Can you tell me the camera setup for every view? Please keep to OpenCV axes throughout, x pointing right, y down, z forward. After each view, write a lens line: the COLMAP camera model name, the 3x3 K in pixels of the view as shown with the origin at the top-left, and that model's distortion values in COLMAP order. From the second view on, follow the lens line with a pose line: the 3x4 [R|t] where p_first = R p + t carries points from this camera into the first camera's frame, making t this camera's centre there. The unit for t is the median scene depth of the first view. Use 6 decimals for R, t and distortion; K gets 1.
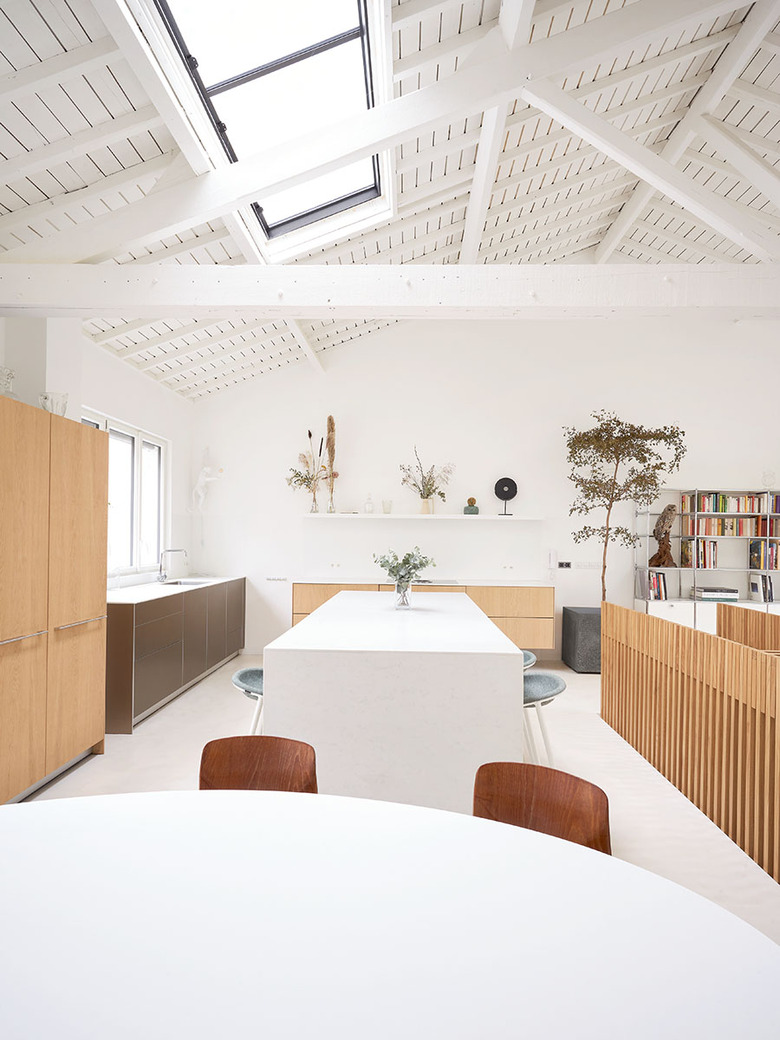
lens RADIAL K [[596.8, 0, 394.4], [0, 596.8, 544.7], [0, 0, 1]] dist [0.020523, 0.000161]
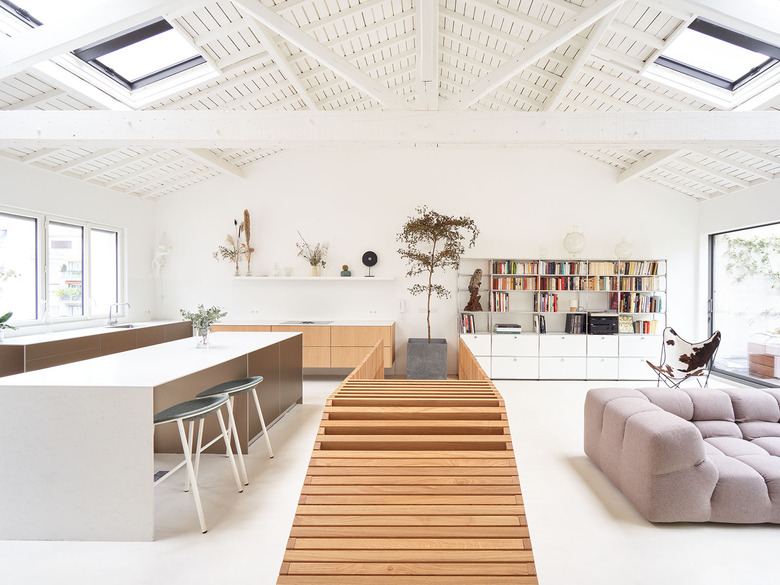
lens RADIAL K [[396.8, 0, 430.9], [0, 396.8, 289.6], [0, 0, 1]] dist [-0.002343, 0.000648]
pose [[0.999645, -0.008332, 0.025306, 0.319283], [0.008393, 0.999962, -0.002286, -0.014457], [-0.025286, 0.002498, 0.999677, 0.017273]]
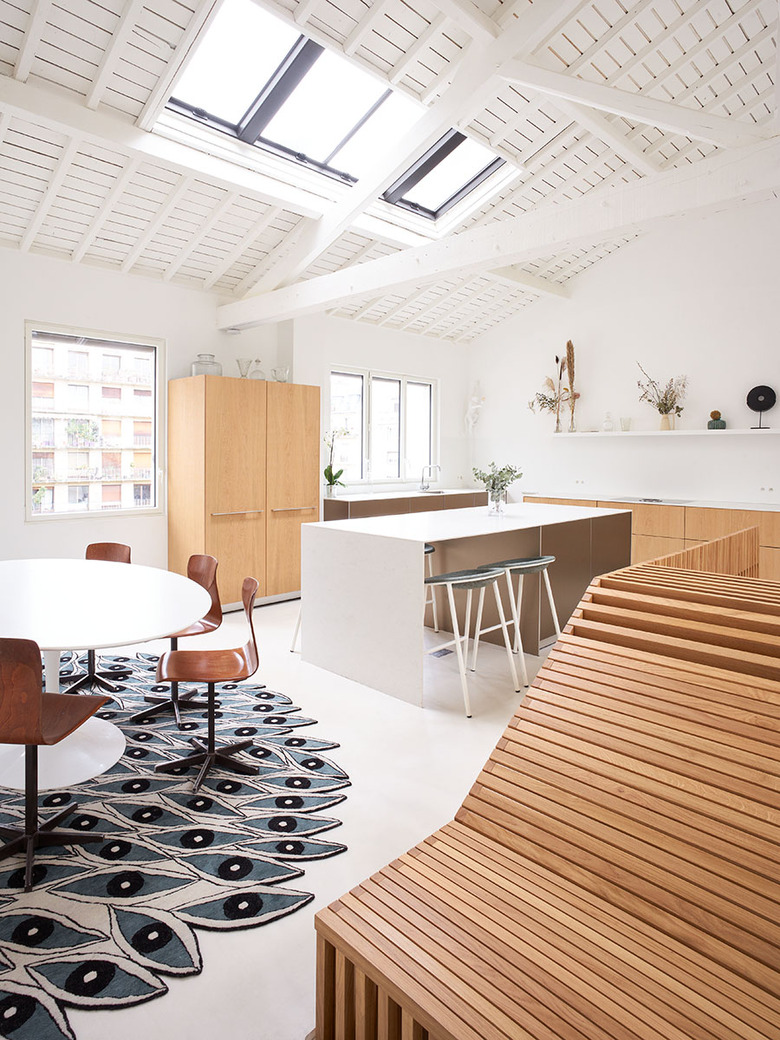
lens RADIAL K [[616.4, 0, 391.8], [0, 616.4, 467.8], [0, 0, 1]] dist [-0.058769, 0.042171]
pose [[0.733804, 0.008318, -0.679310, 0.401485], [-0.005657, 0.999965, 0.006134, 0.005003], [0.679337, -0.000658, 0.733826, -0.011114]]
